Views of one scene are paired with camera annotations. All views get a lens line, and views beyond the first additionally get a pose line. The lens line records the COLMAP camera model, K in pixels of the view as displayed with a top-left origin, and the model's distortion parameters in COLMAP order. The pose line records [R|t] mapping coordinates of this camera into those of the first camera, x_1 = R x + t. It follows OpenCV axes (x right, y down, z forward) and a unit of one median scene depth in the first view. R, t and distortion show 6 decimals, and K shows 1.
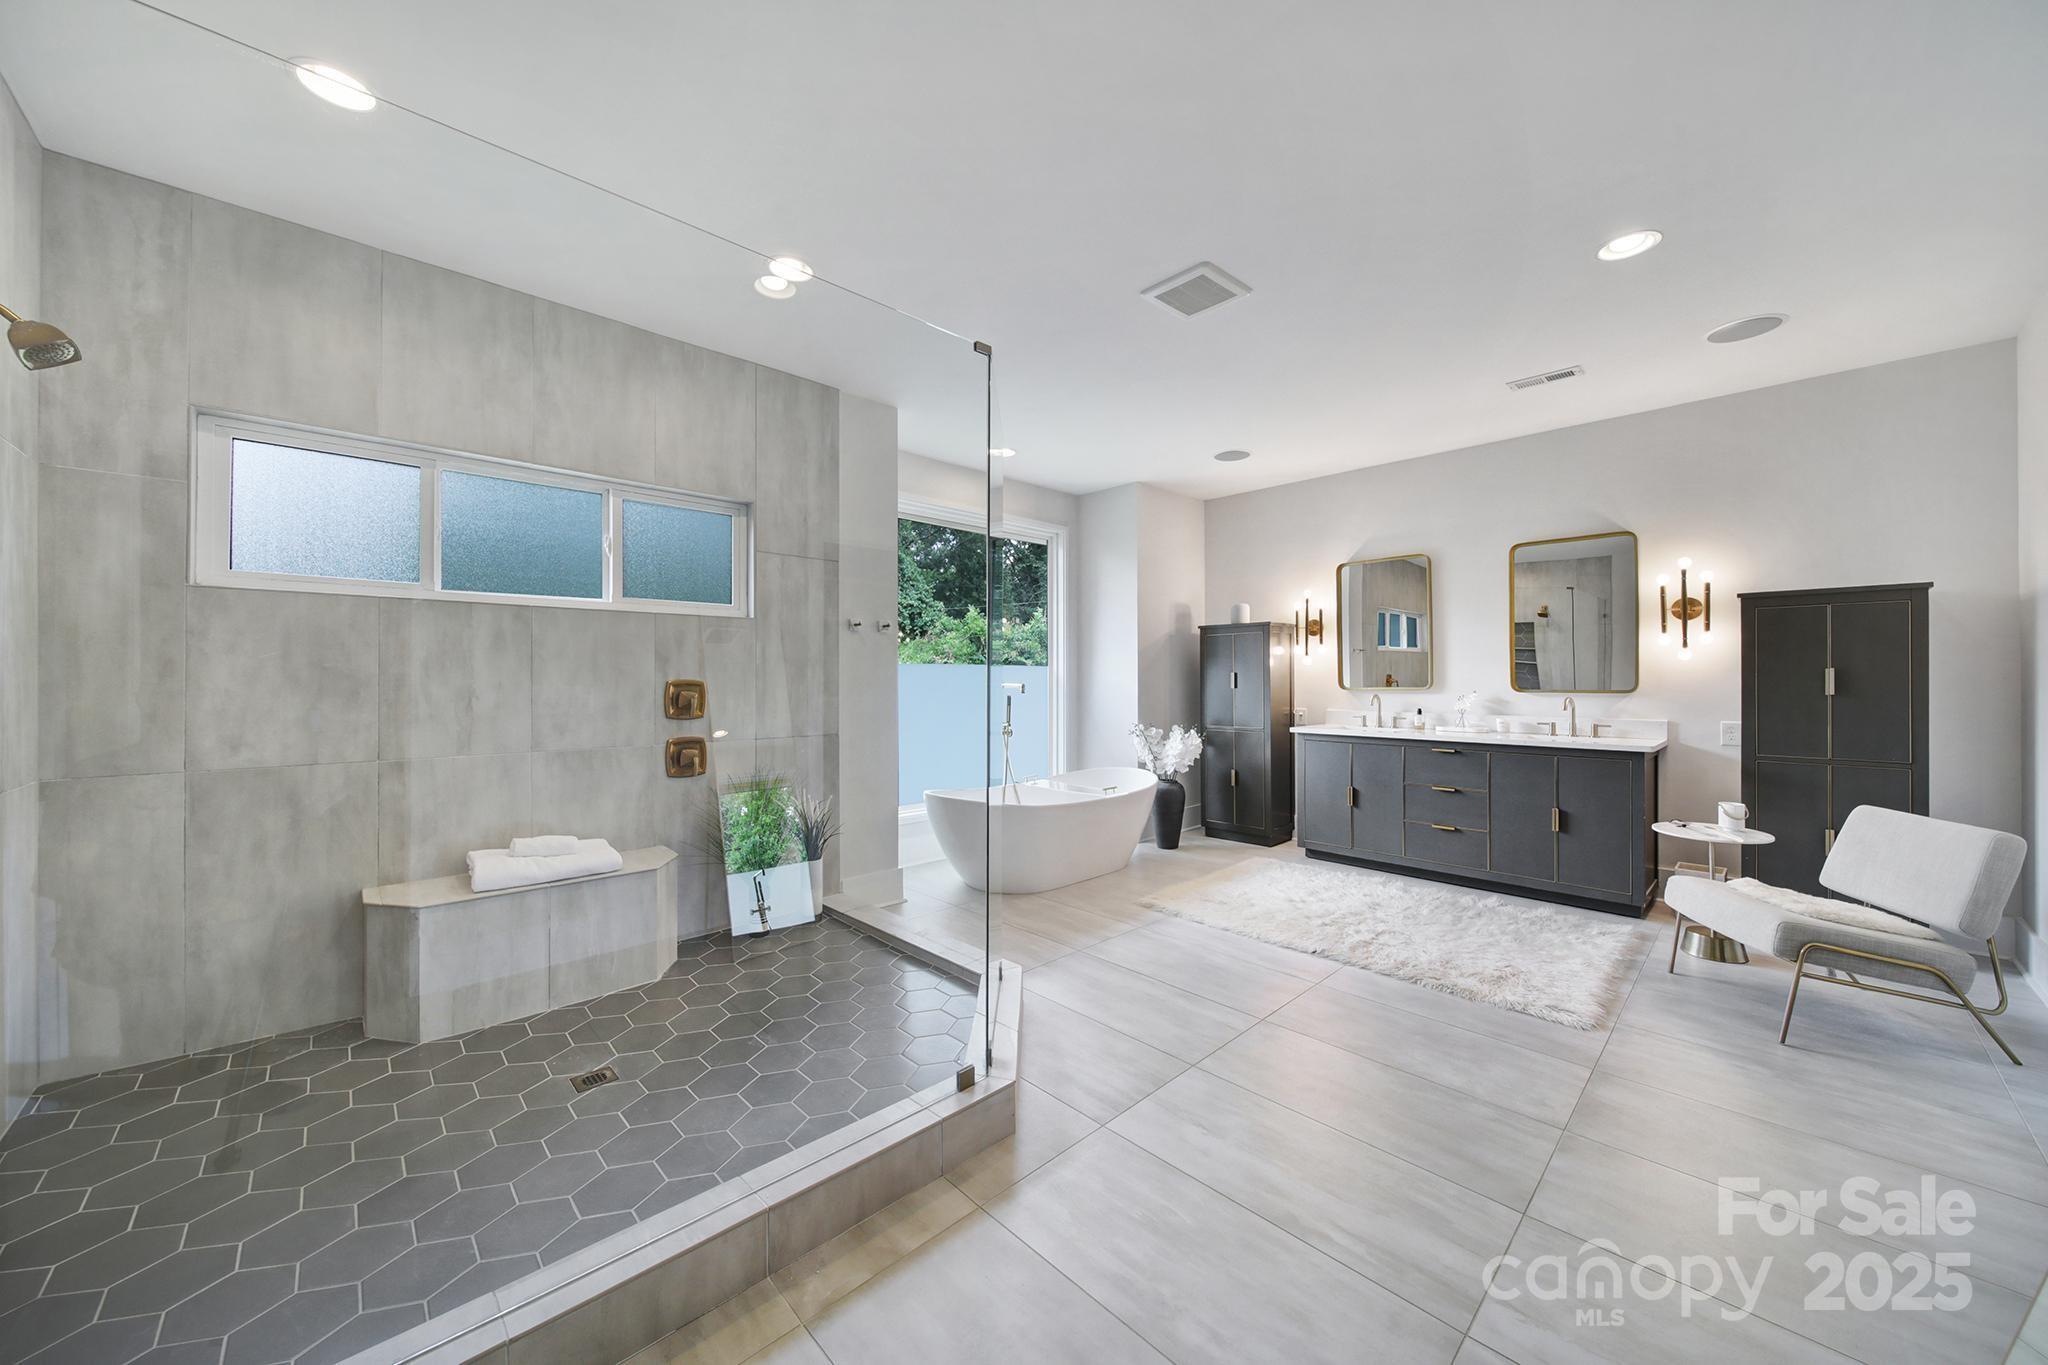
lens RADIAL K [[721.1, 0, 1023.1], [0, 721.1, 672.8], [0, 0, 1]] dist [-0.004036, -0.000291]
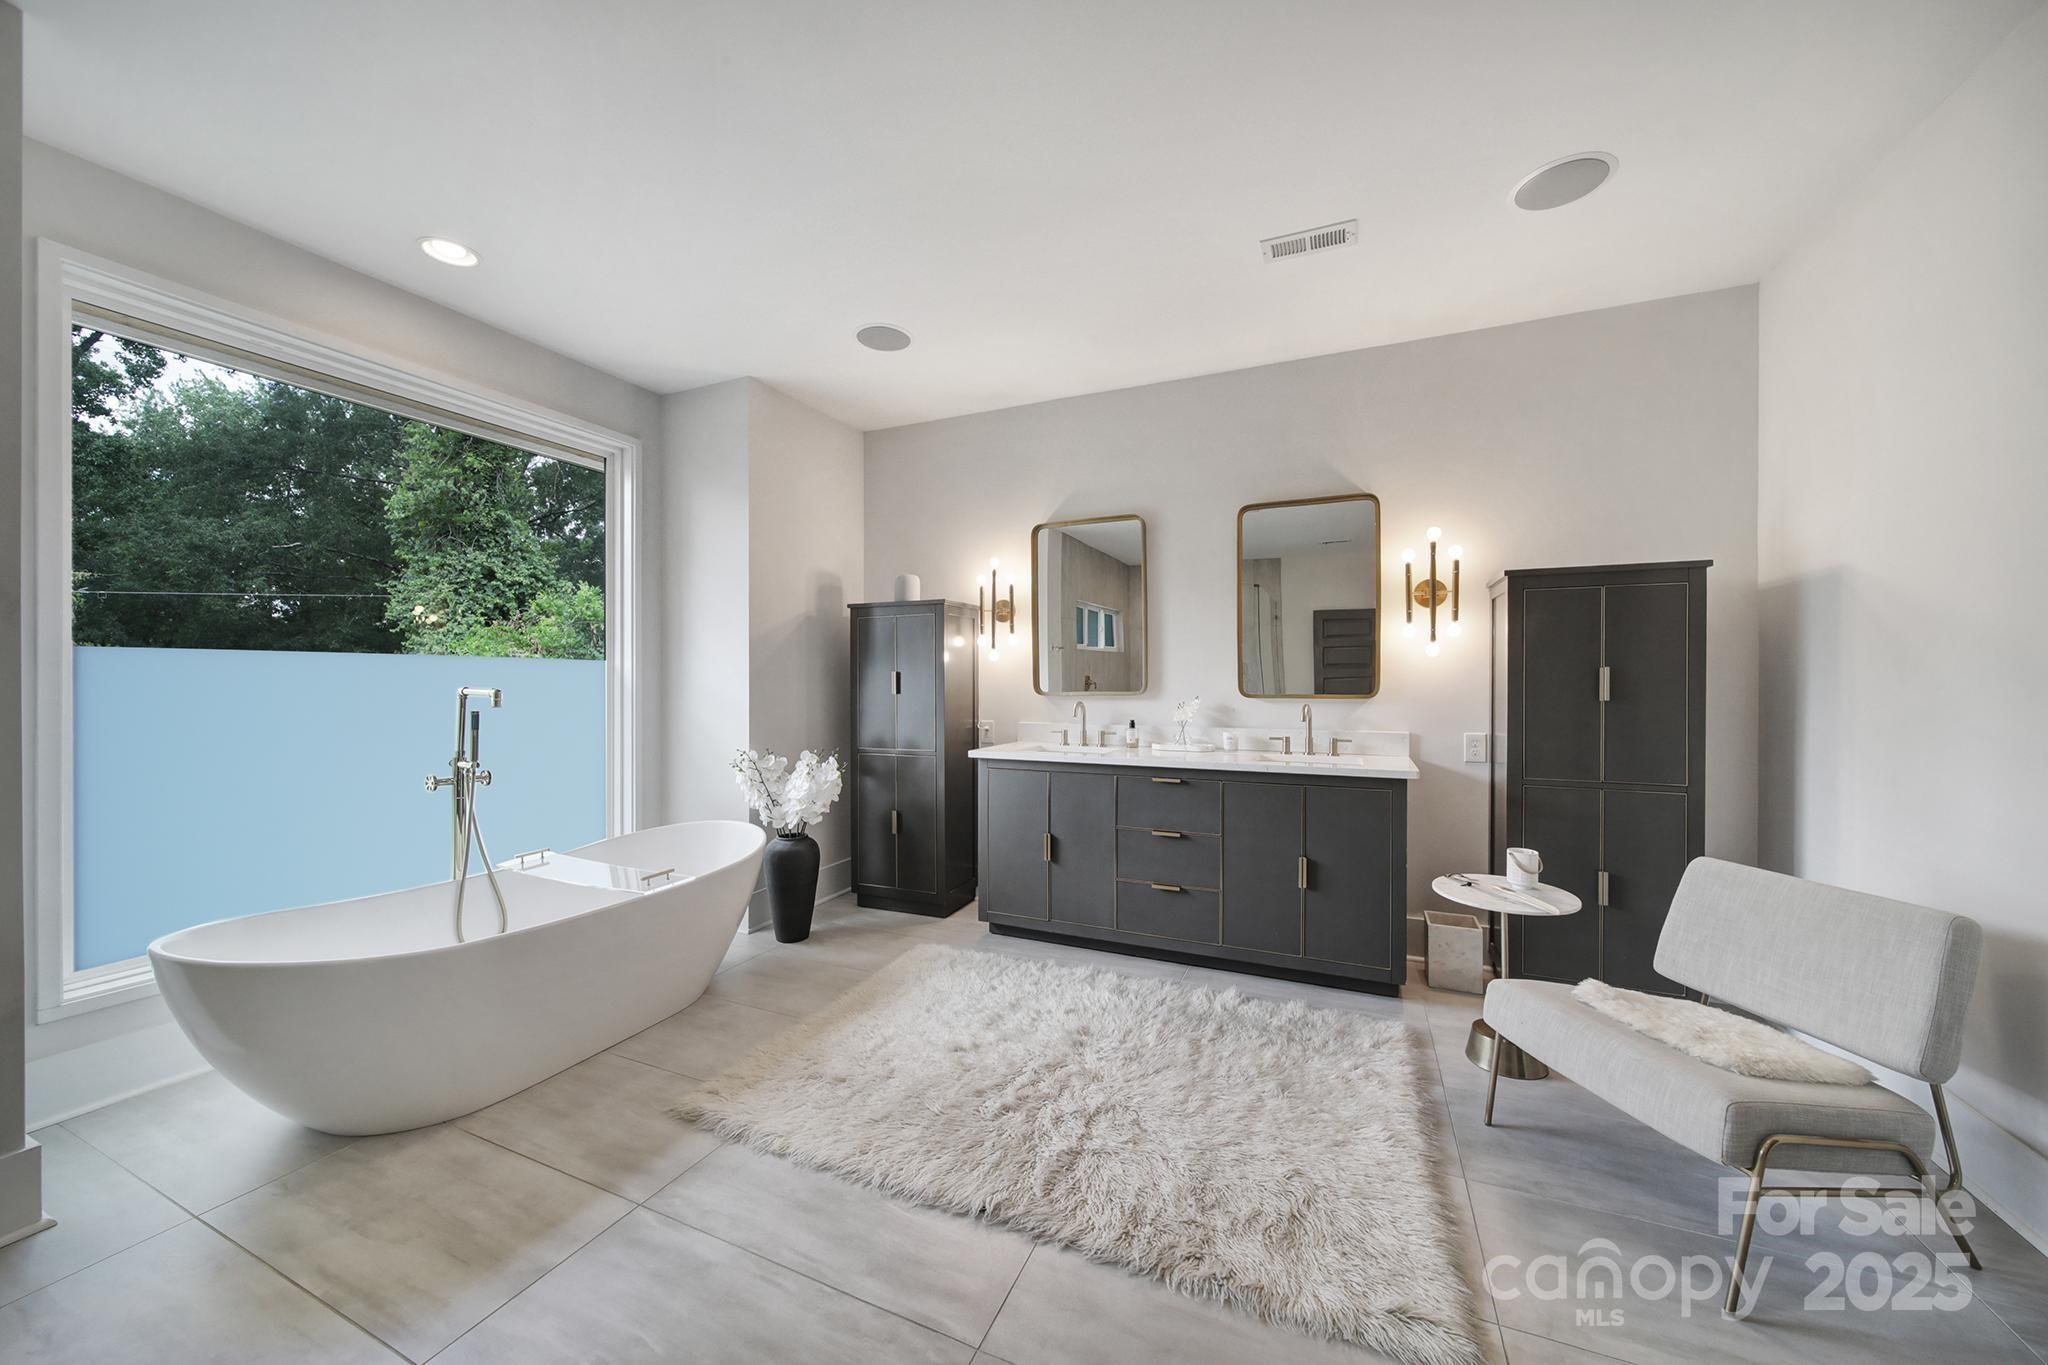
lens RADIAL K [[721.1, 0, 1020.8], [0, 721.1, 680.0], [0, 0, 1]] dist [-0.004036, -0.000291]
pose [[0.926092, -0.000233, 0.377298, 0.198772], [-0.002835, 0.999967, 0.007576, 0.002911], [-0.377287, -0.008086, 0.926061, 0.433699]]
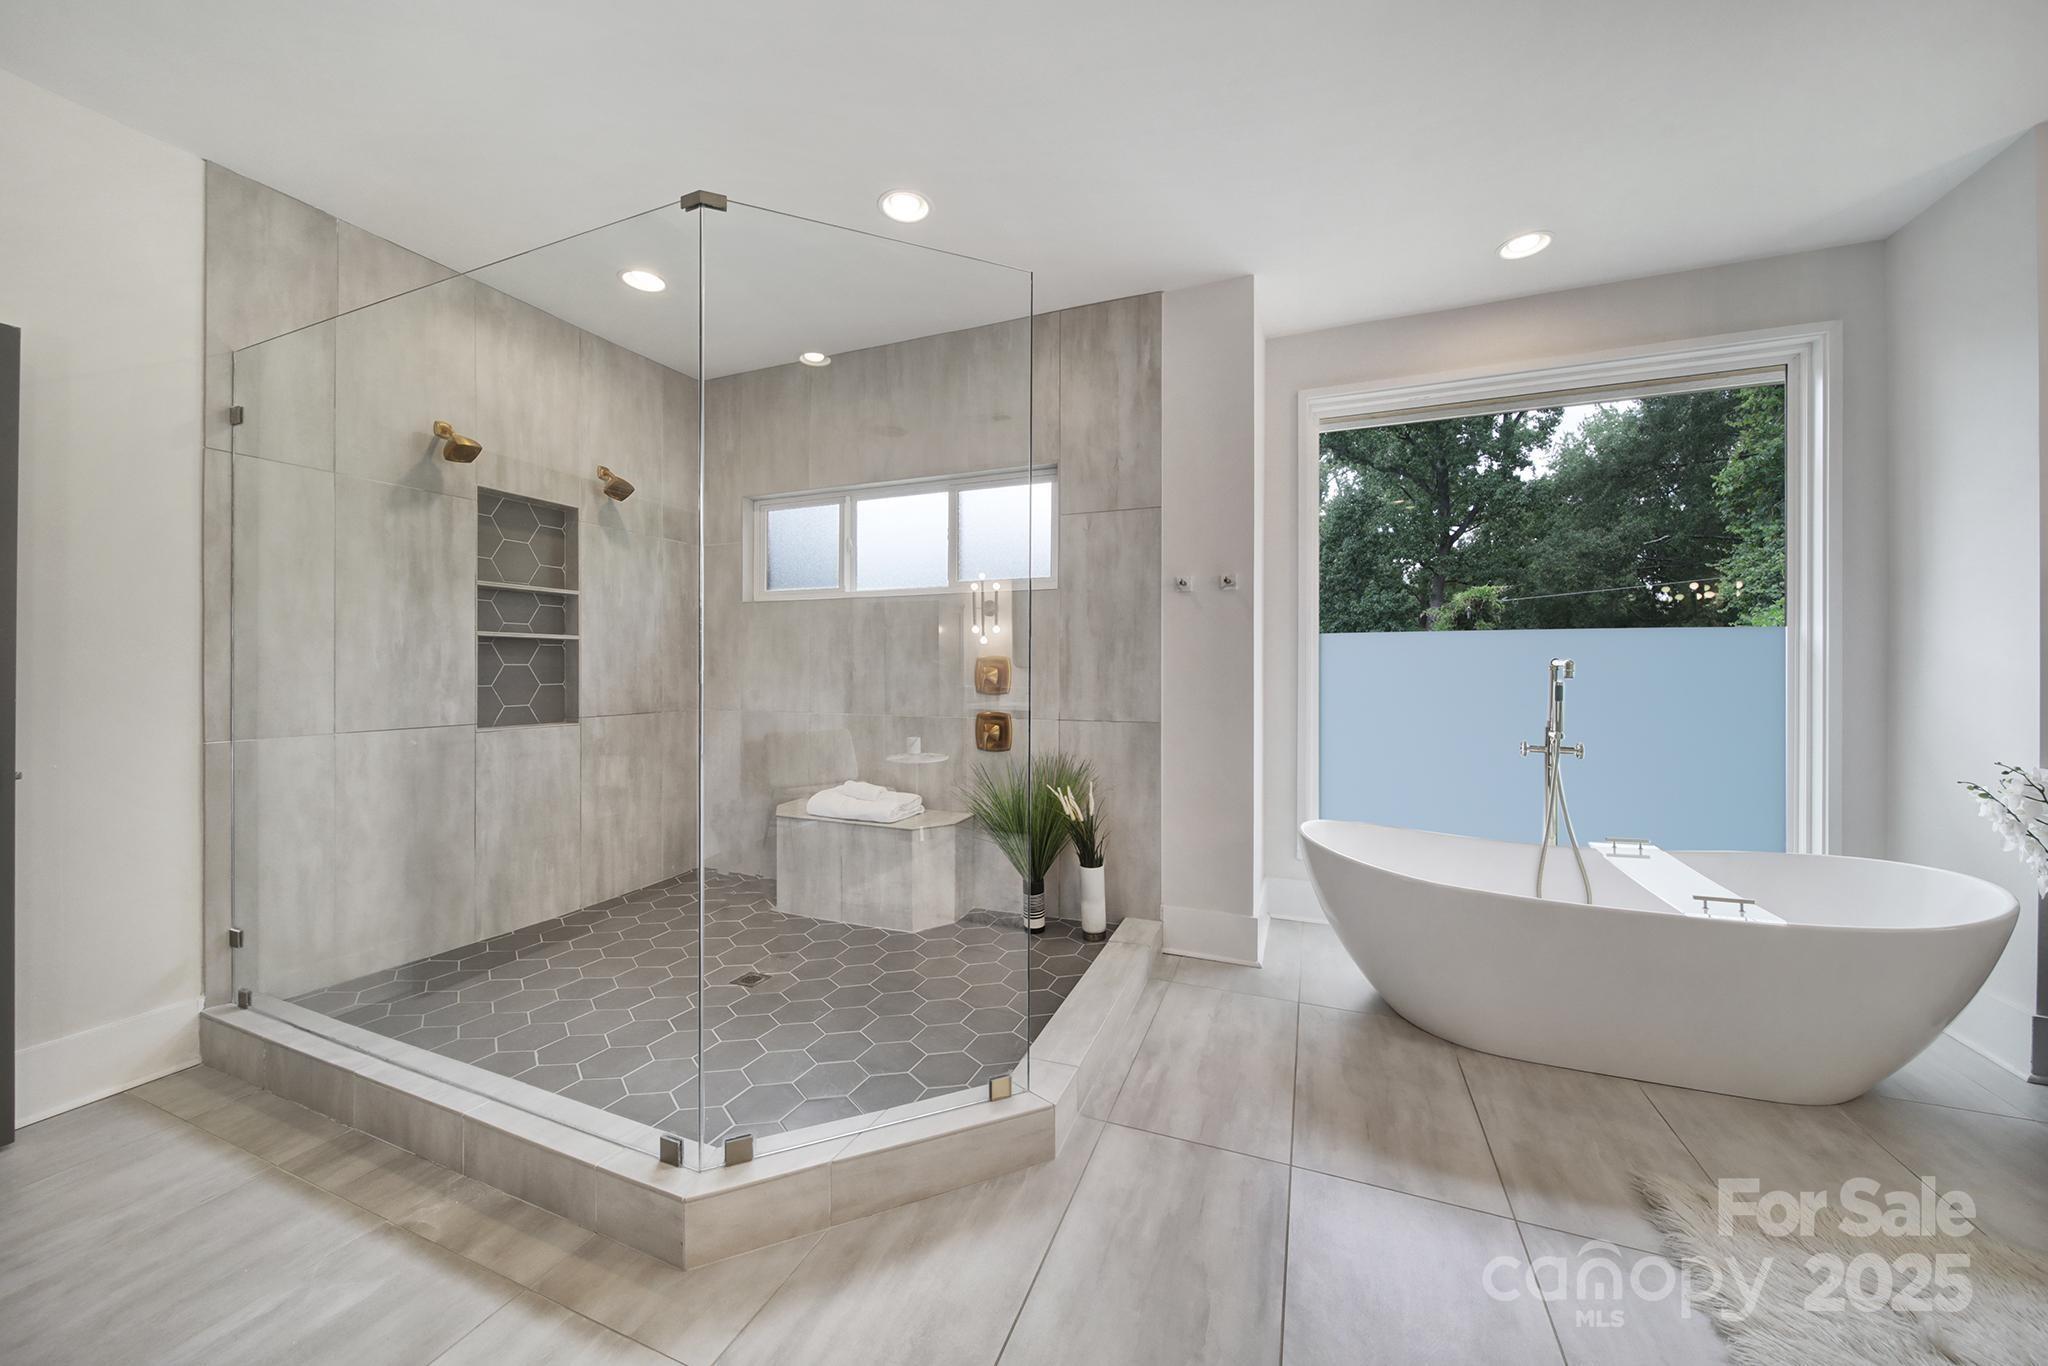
lens RADIAL K [[721.1, 0, 1030.5], [0, 721.1, 665.6], [0, 0, 1]] dist [-0.004036, -0.000291]
pose [[0.413121, -0.001103, -0.910676, 0.398489], [0.007753, 0.999967, 0.002306, 0.017797], [0.910643, -0.008013, 0.413116, 0.519179]]
